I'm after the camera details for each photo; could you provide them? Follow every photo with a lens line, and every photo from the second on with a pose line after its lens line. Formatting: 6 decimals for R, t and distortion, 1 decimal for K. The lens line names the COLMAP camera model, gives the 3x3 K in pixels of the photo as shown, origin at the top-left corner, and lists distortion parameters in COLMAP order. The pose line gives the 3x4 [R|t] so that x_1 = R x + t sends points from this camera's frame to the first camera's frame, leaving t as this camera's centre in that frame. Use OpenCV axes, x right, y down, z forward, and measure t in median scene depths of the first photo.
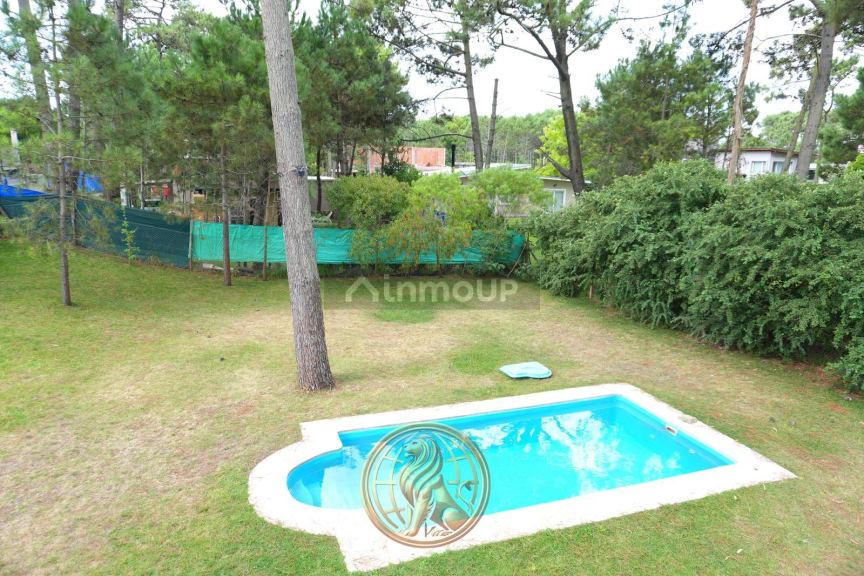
lens RADIAL K [[588.3, 0, 432.0], [0, 588.3, 288.0], [0, 0, 1]] dist [-0.007109, -0.000364]
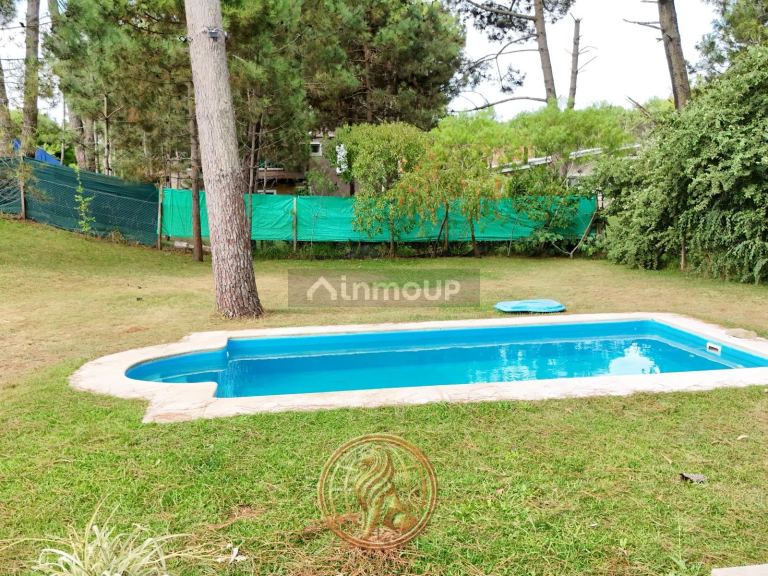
lens RADIAL K [[768.9, 0, 387.2], [0, 768.9, 287.8], [0, 0, 1]] dist [0.083225, -0.100803]
pose [[0.983250, -0.018503, -0.181322, 0.086712], [0.005459, 0.997377, -0.072174, 0.100673], [0.182182, 0.069976, 0.980772, 0.022836]]
